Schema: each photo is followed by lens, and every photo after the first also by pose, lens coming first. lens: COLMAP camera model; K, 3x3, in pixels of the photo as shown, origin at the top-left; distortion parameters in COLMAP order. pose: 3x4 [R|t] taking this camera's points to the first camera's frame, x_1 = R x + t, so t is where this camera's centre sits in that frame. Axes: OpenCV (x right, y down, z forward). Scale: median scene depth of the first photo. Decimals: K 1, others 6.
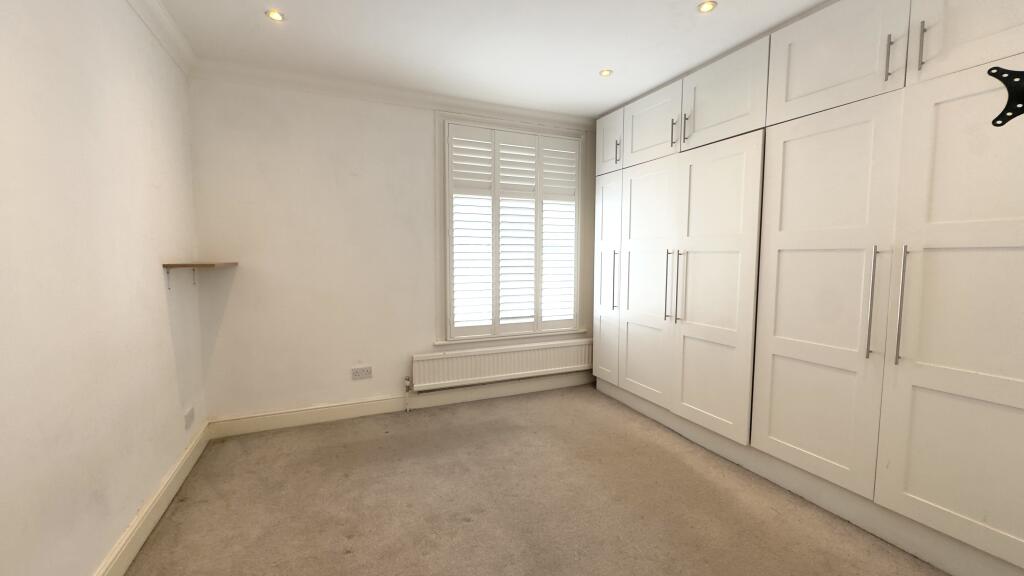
lens RADIAL K [[410.5, 0, 512.0], [0, 410.5, 288.0], [0, 0, 1]] dist [-0.000808, 0.000211]
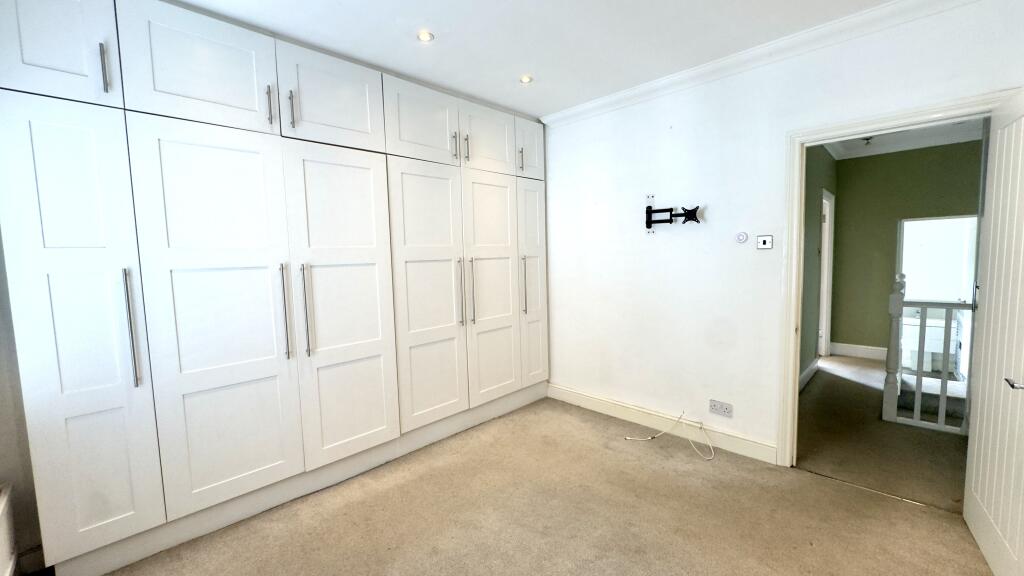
lens RADIAL K [[410.5, 0, 512.0], [0, 410.5, 288.0], [0, 0, 1]] dist [-0.000808, 0.000211]
pose [[-0.376315, -0.068327, 0.923969, -0.579159], [0.100067, 0.988446, 0.113851, -0.117878], [-0.921072, 0.135302, -0.365130, 1.128163]]
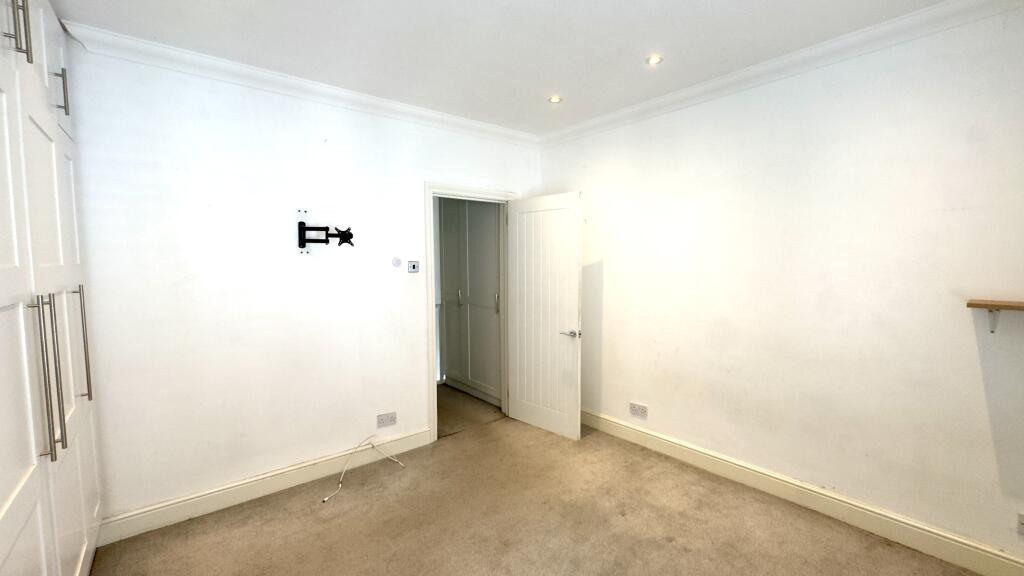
lens RADIAL K [[410.5, 0, 512.0], [0, 410.5, 288.0], [0, 0, 1]] dist [-0.000808, 0.000211]
pose [[-0.963052, 0.024982, -0.268155, 0.250019], [-0.014787, 0.989282, 0.145269, -0.176030], [0.268910, 0.143867, -0.952360, 1.457205]]
